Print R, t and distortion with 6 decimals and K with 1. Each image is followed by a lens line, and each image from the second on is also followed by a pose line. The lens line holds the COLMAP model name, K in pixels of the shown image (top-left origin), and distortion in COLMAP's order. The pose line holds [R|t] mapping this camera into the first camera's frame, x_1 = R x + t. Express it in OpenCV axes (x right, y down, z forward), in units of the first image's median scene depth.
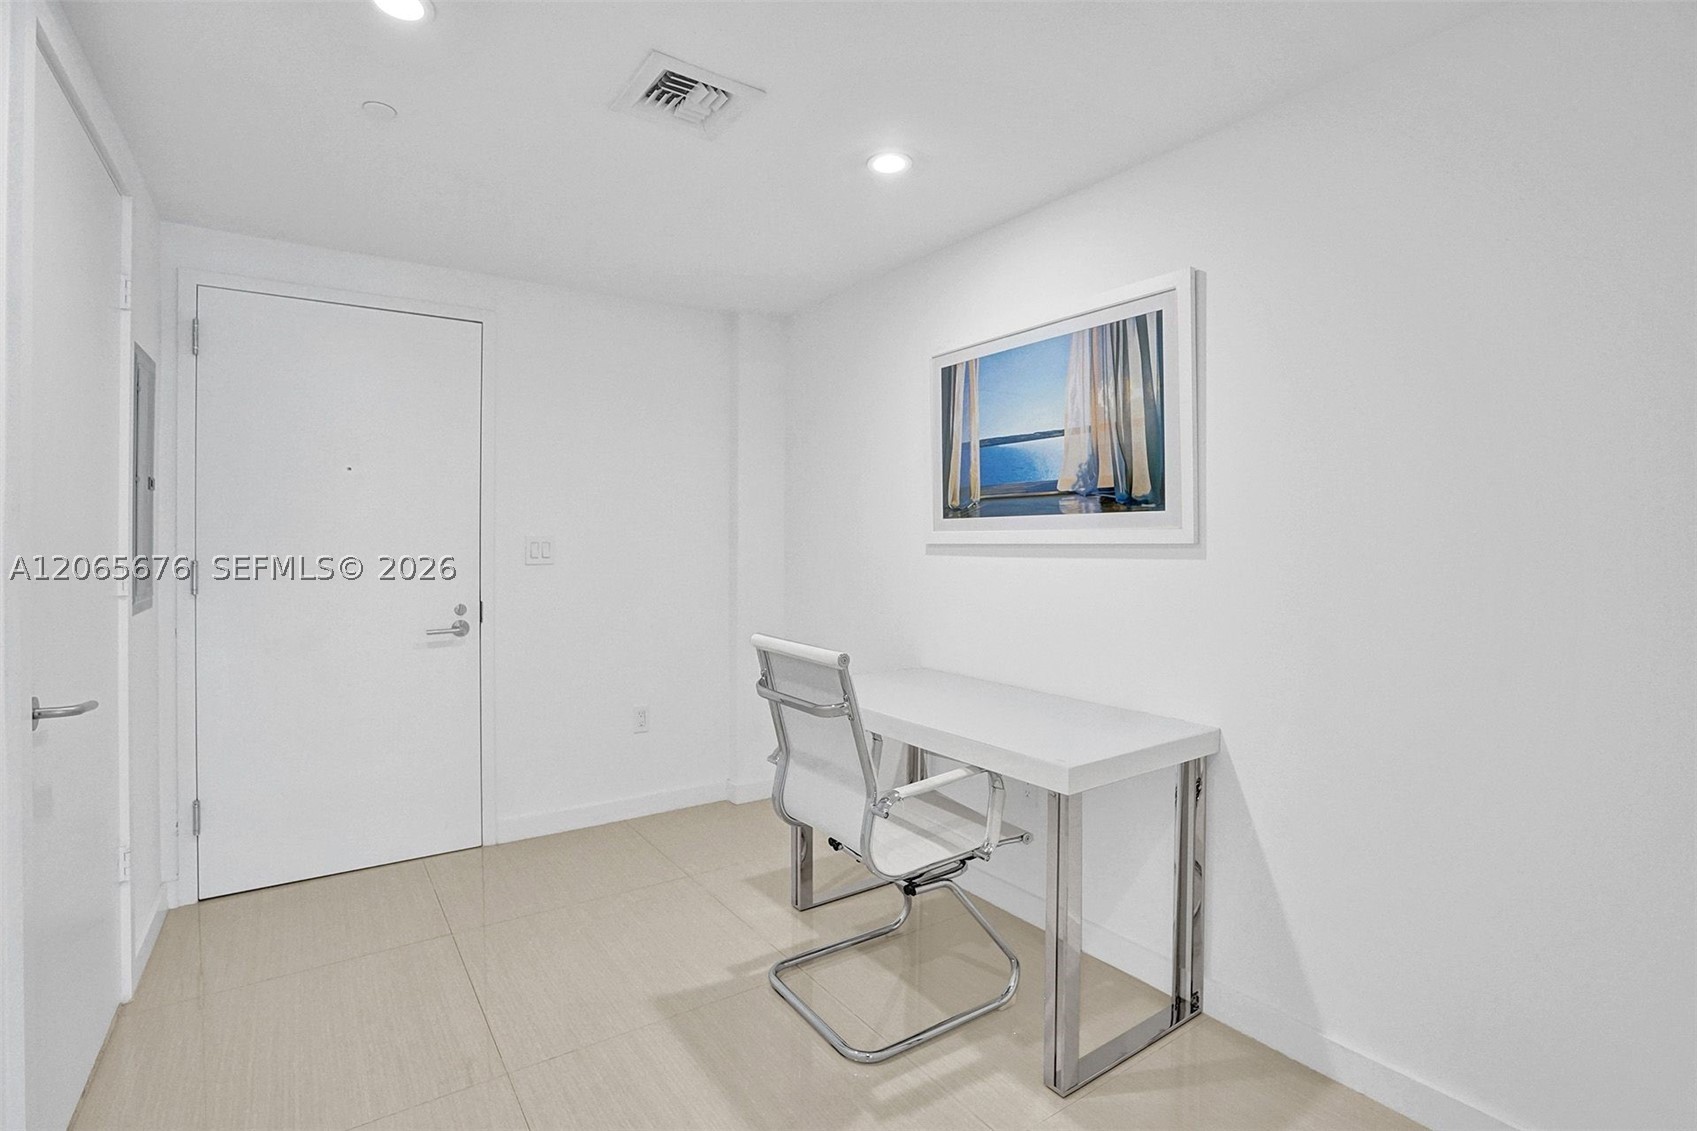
lens RADIAL K [[827.8, 0, 849.0], [0, 827.8, 538.1], [0, 0, 1]] dist [-0.024803, -0.000116]
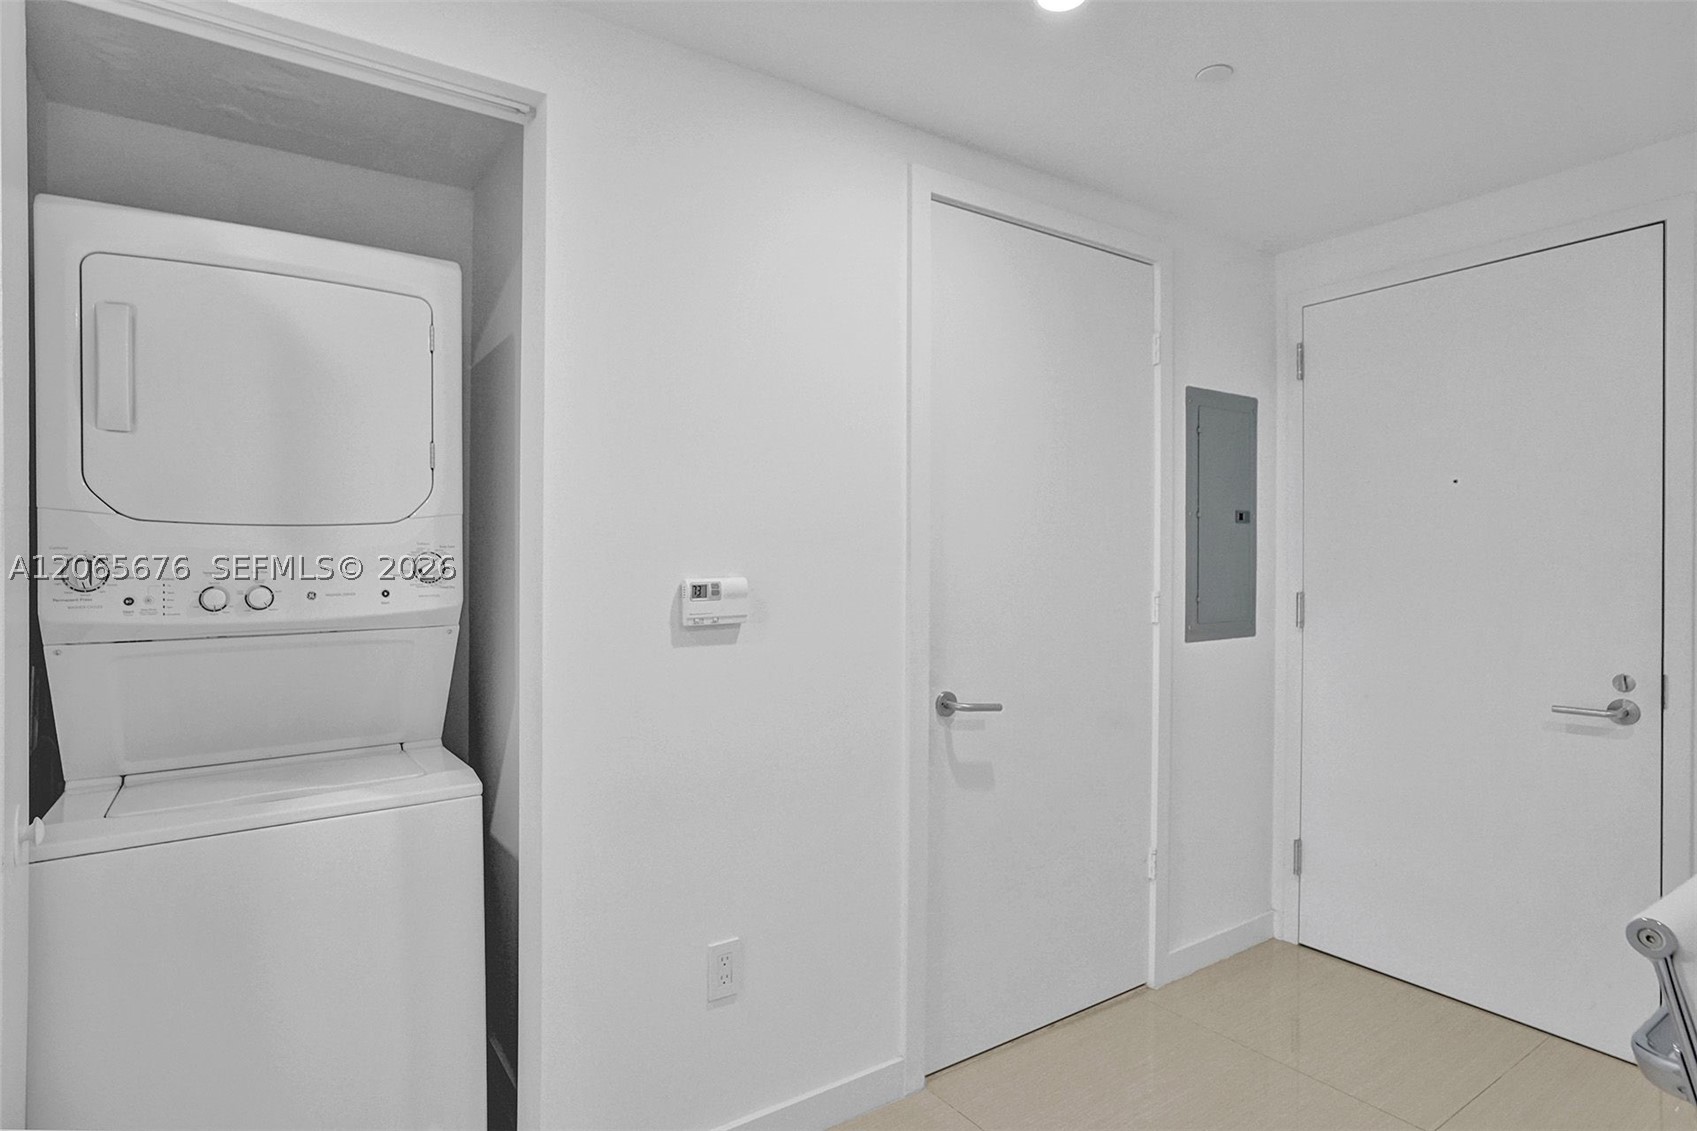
lens RADIAL K [[911.1, 0, 862.2], [0, 911.1, 564.8], [0, 0, 1]] dist [0.000628, 0.000470]
pose [[-0.005902, 0.004814, -0.999971, 0.247654], [0.000373, 0.999988, 0.004812, -0.009328], [0.999983, -0.000345, -0.005903, 0.417554]]
